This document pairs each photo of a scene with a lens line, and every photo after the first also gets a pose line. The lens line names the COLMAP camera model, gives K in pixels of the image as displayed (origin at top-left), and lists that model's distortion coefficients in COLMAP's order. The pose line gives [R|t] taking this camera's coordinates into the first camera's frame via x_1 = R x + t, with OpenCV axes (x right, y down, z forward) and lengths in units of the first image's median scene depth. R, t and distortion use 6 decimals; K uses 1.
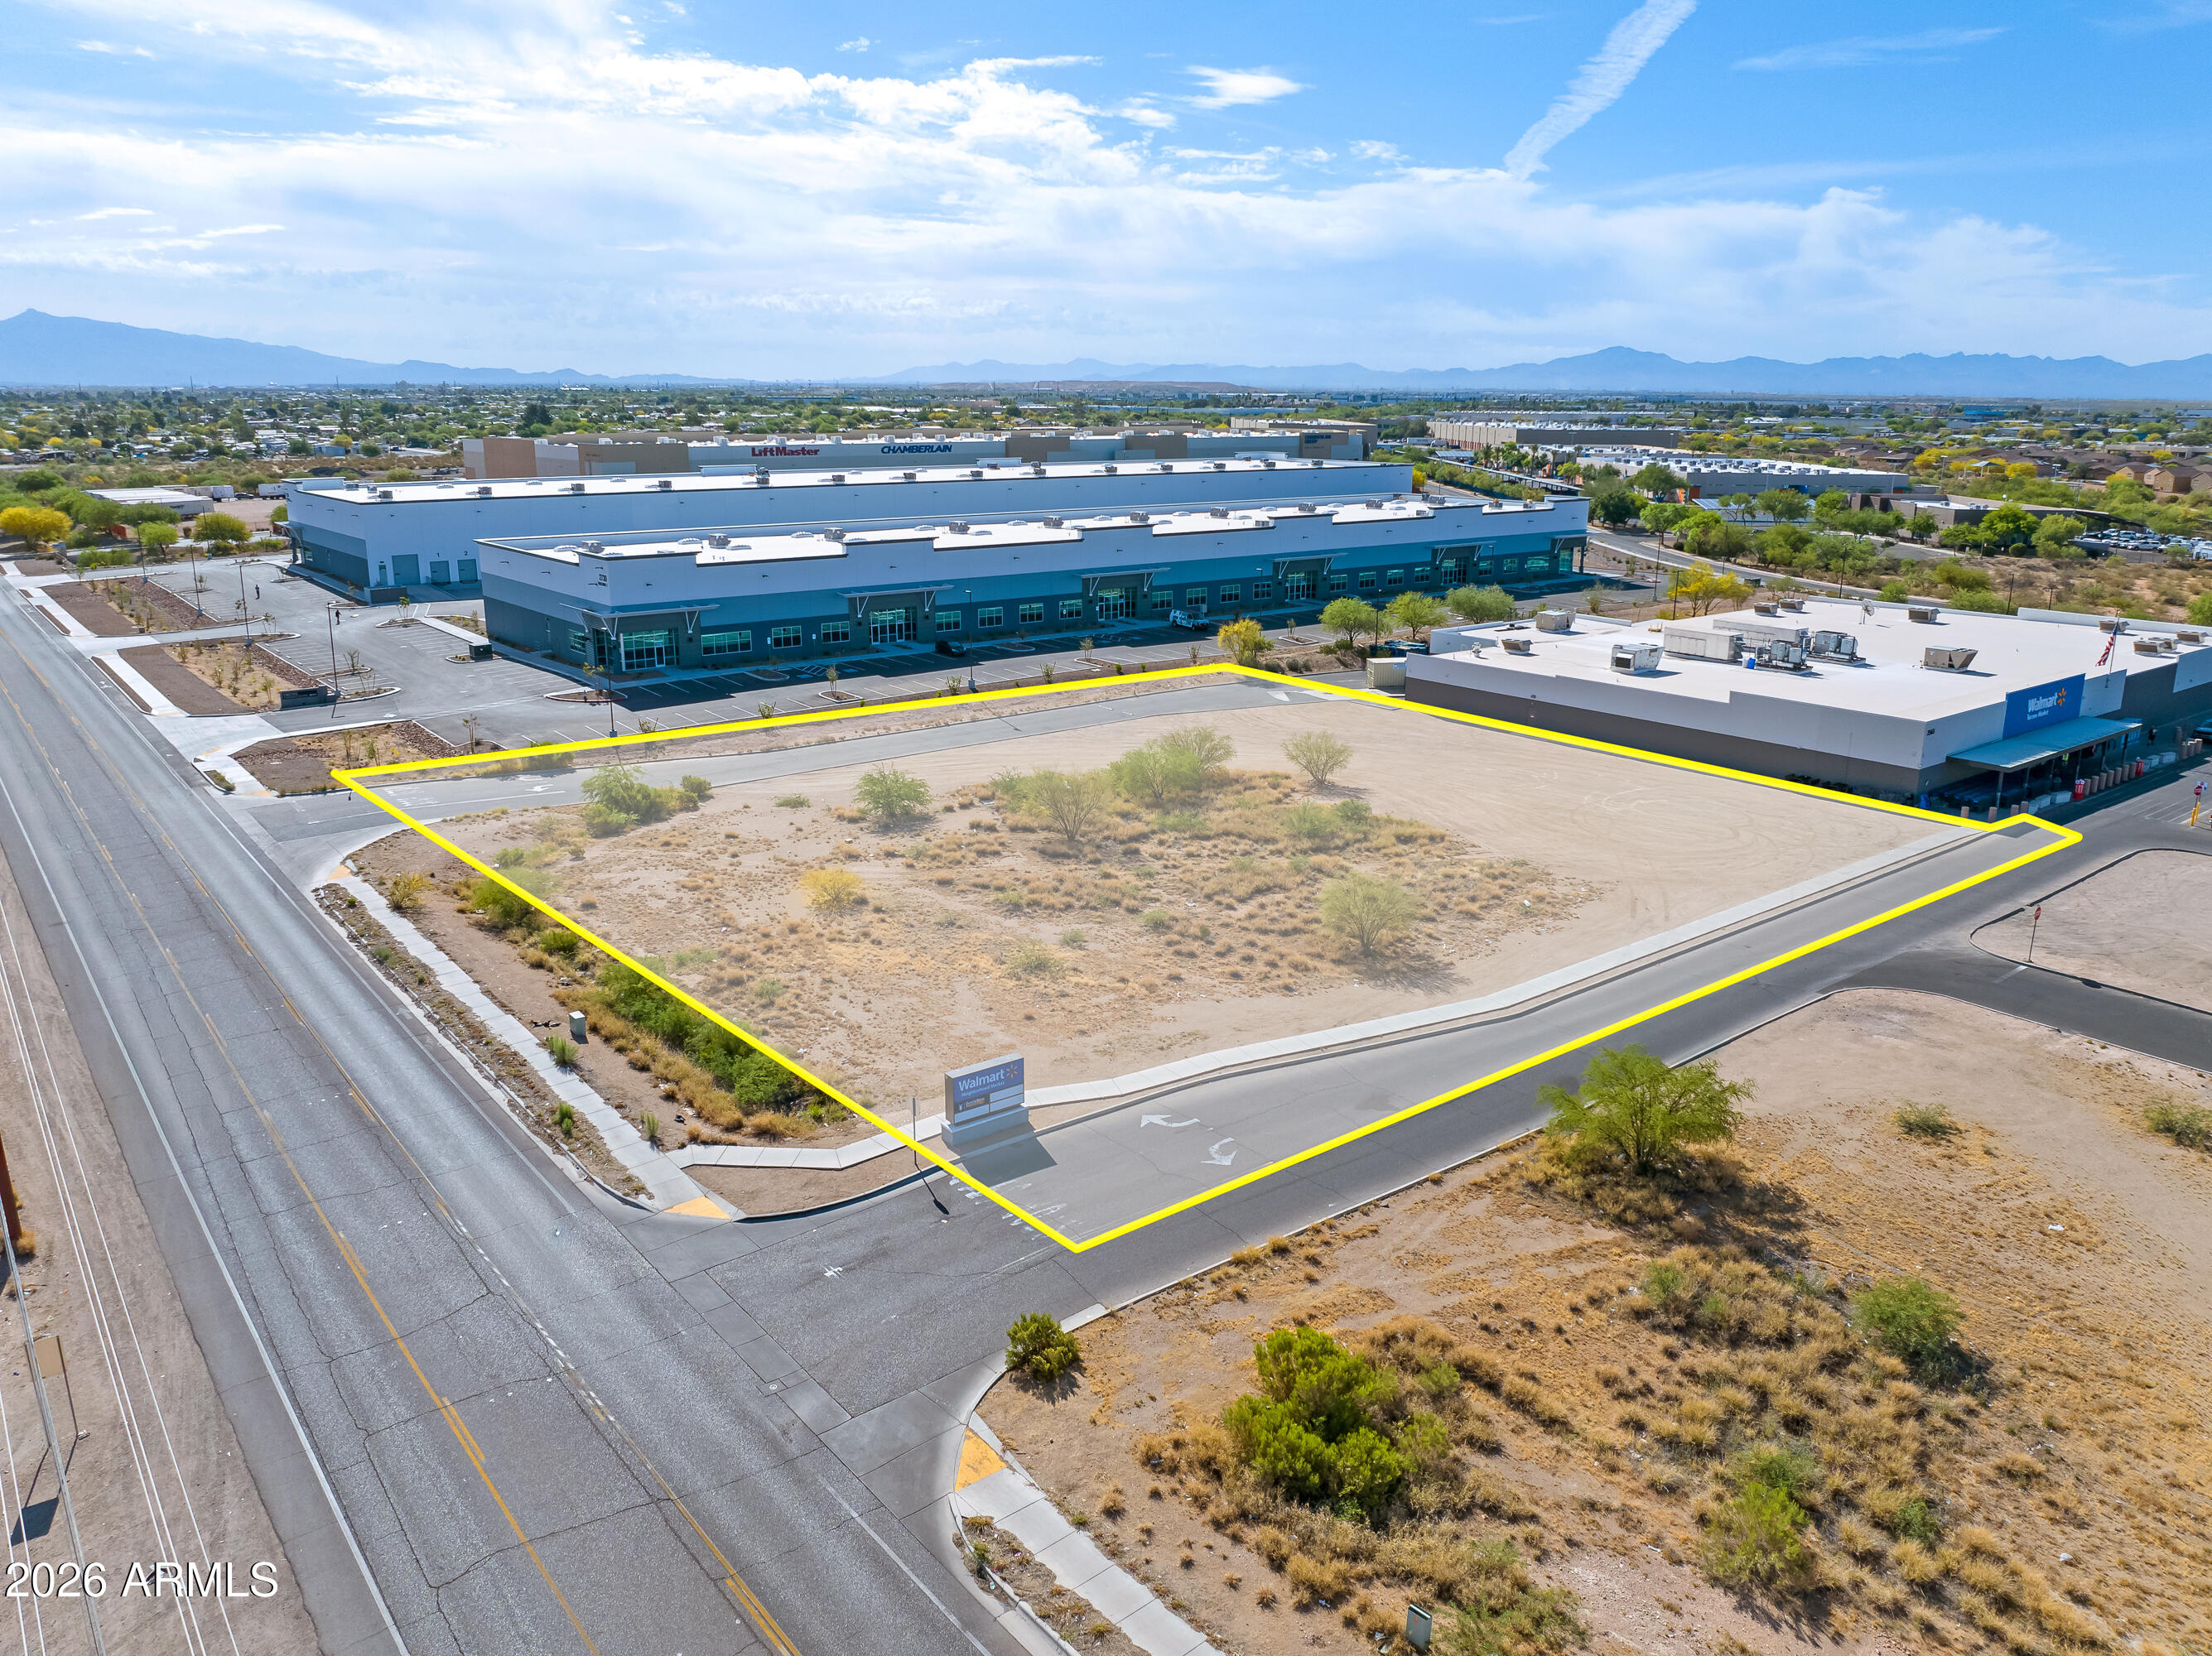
lens RADIAL K [[1545.7, 0, 1101.2], [0, 1545.7, 859.3], [0, 0, 1]] dist [-0.025729, -0.002320]
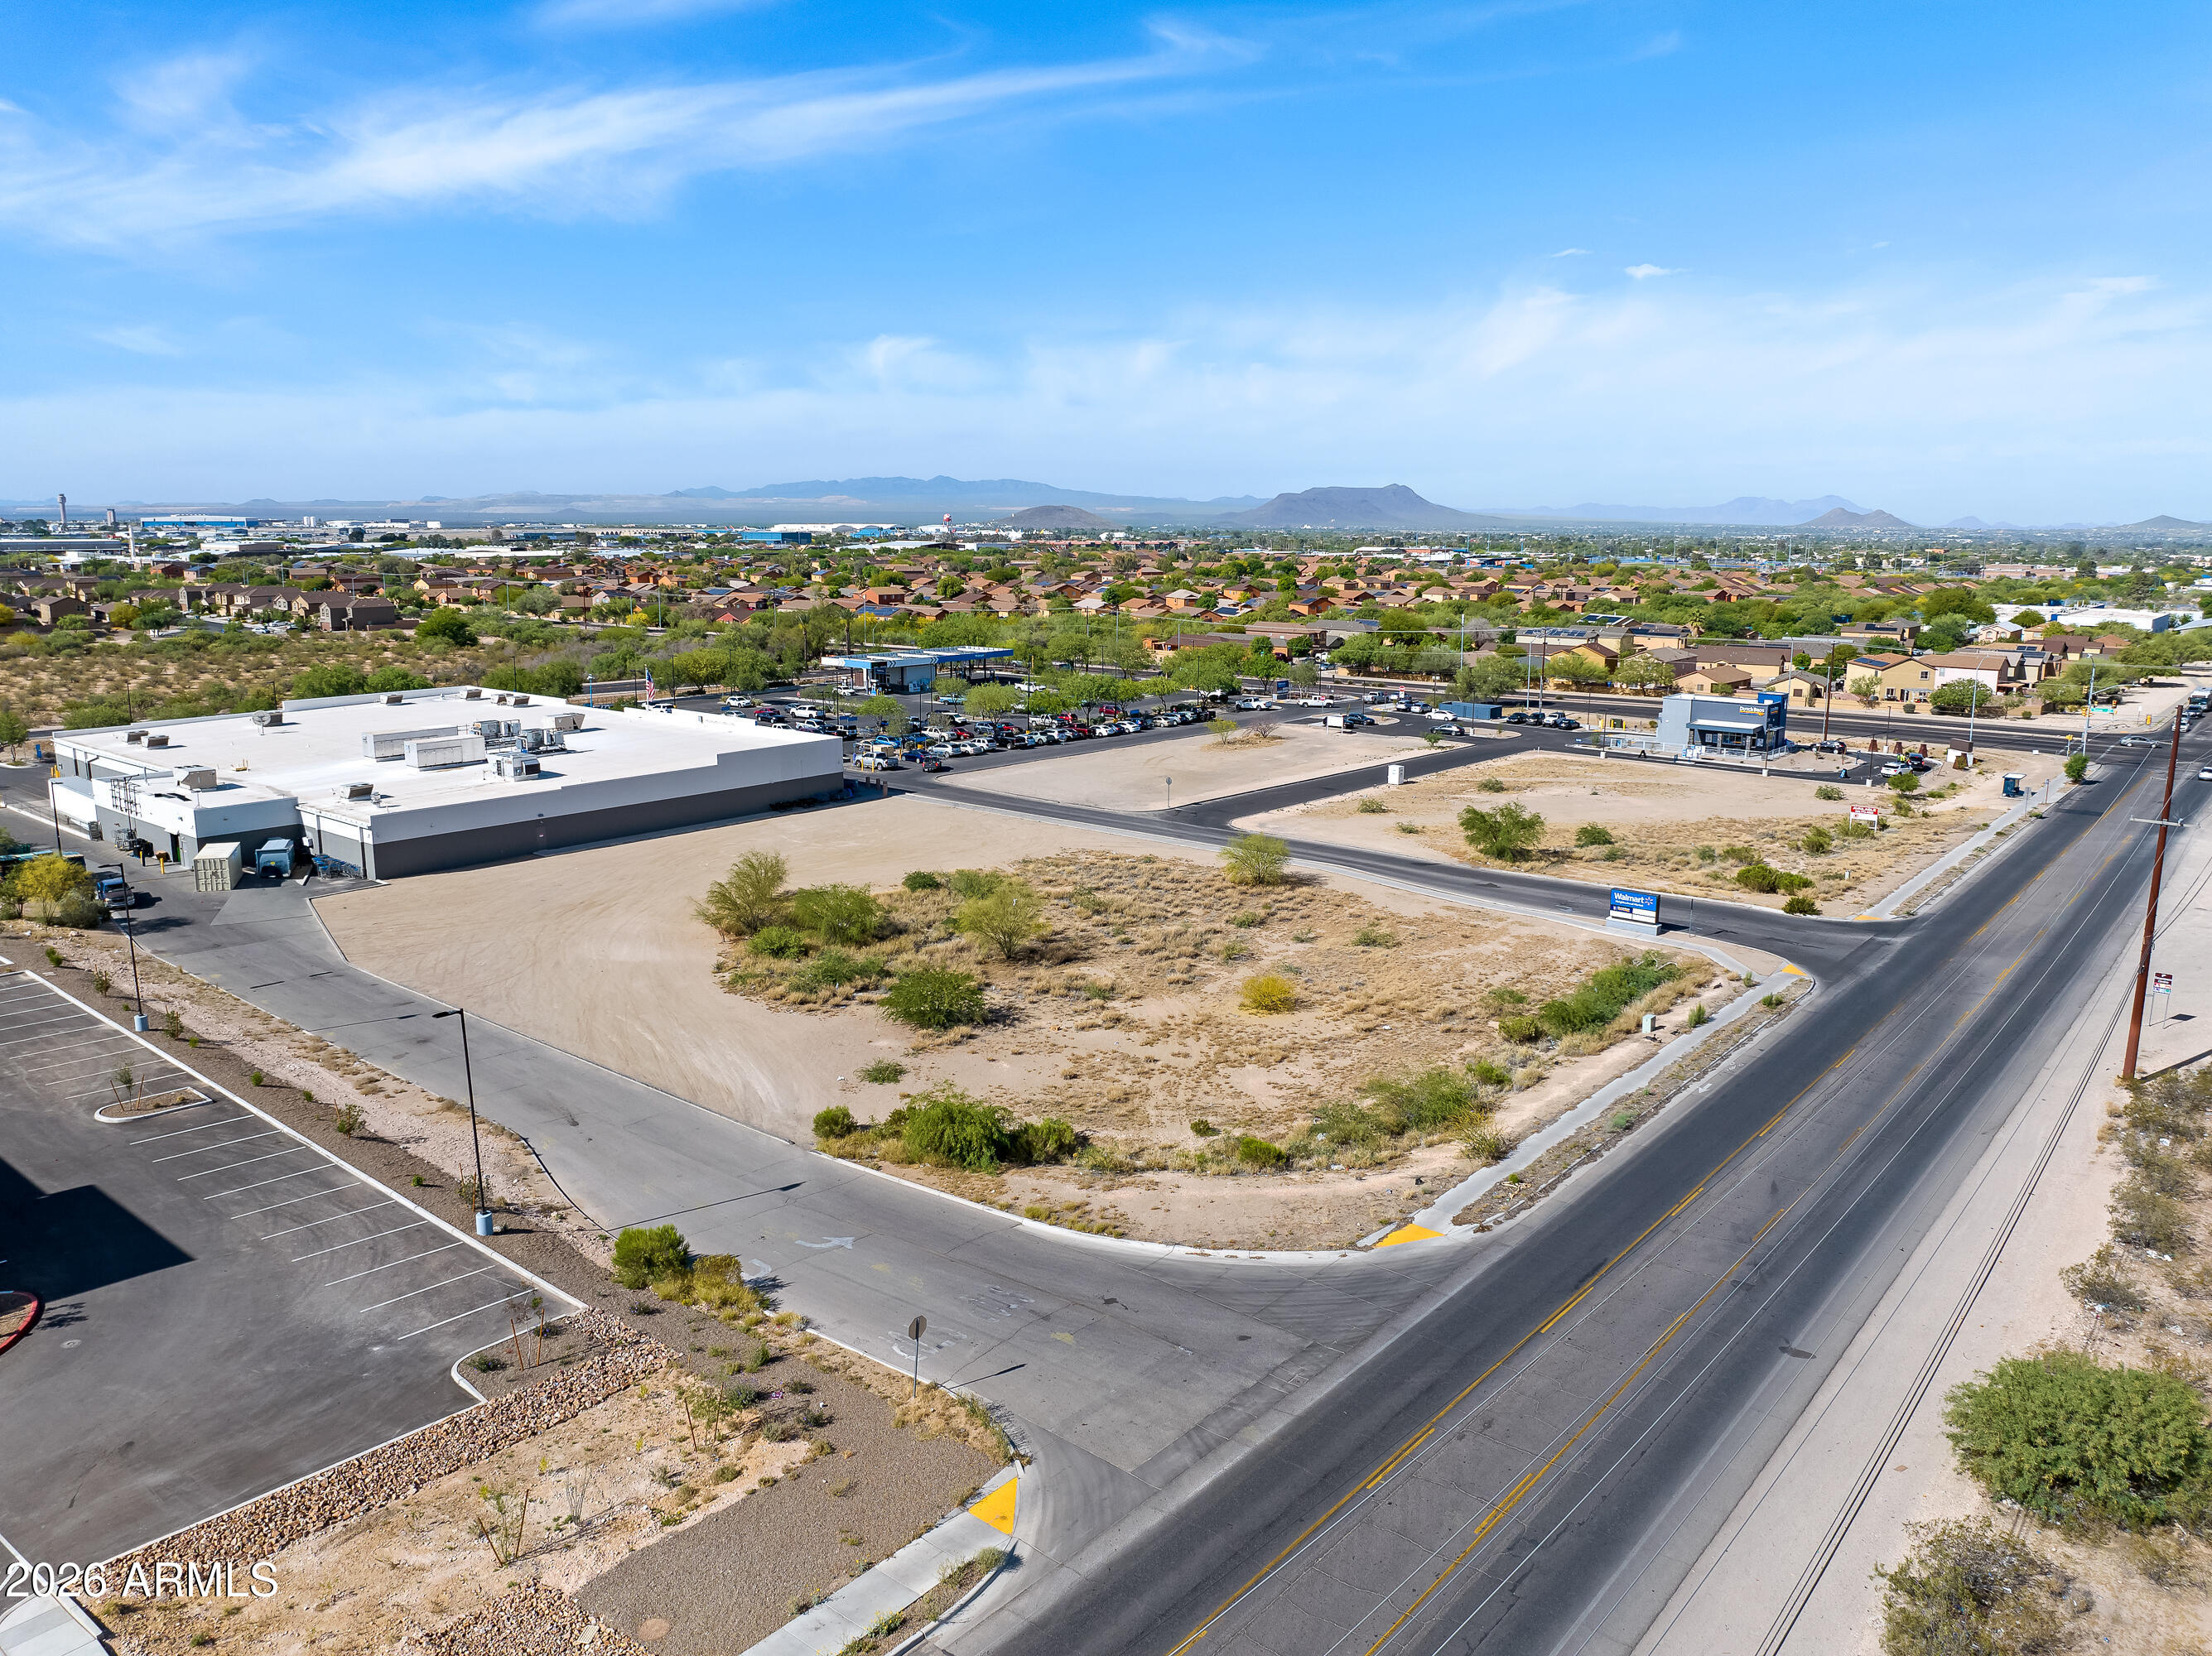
lens RADIAL K [[1545.7, 0, 1101.2], [0, 1545.7, 859.3], [0, 0, 1]] dist [-0.025729, -0.002320]
pose [[-0.200862, -0.213551, 0.956060, -1.082840], [0.273459, 0.924931, 0.264050, -0.355799], [-0.940678, 0.314481, -0.127386, 1.178254]]
